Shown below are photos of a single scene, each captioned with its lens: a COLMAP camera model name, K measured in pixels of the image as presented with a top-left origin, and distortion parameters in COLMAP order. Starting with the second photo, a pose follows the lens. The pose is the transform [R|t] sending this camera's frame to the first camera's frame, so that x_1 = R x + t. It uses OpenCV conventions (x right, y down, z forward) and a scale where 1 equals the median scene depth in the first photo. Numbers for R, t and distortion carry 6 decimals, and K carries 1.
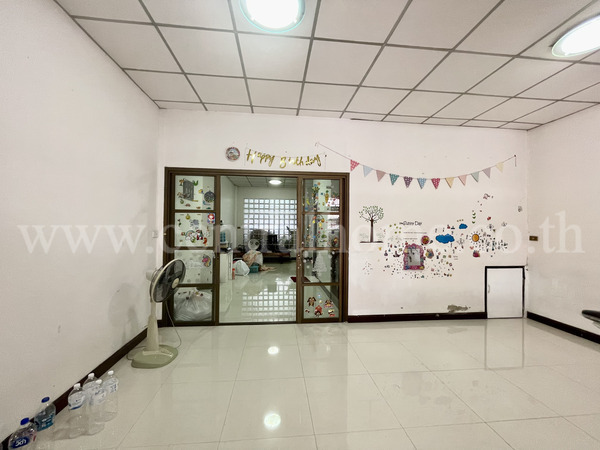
lens RADIAL K [[238.3, 0, 300.0], [0, 238.3, 225.0], [0, 0, 1]] dist [-0.101822, -0.000026]
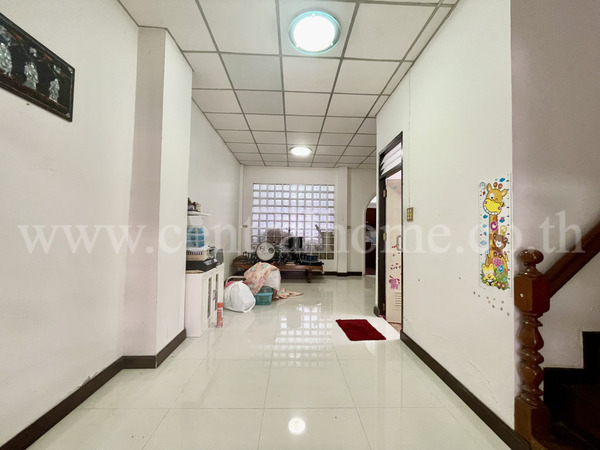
lens RADIAL K [[238.3, 0, 300.0], [0, 238.3, 225.0], [0, 0, 1]] dist [-0.101822, -0.000026]
pose [[0.997653, 0.008177, -0.067976, -0.055024], [-0.009692, 0.999711, -0.021989, 0.021209], [0.067776, 0.022596, 0.997445, 0.333059]]
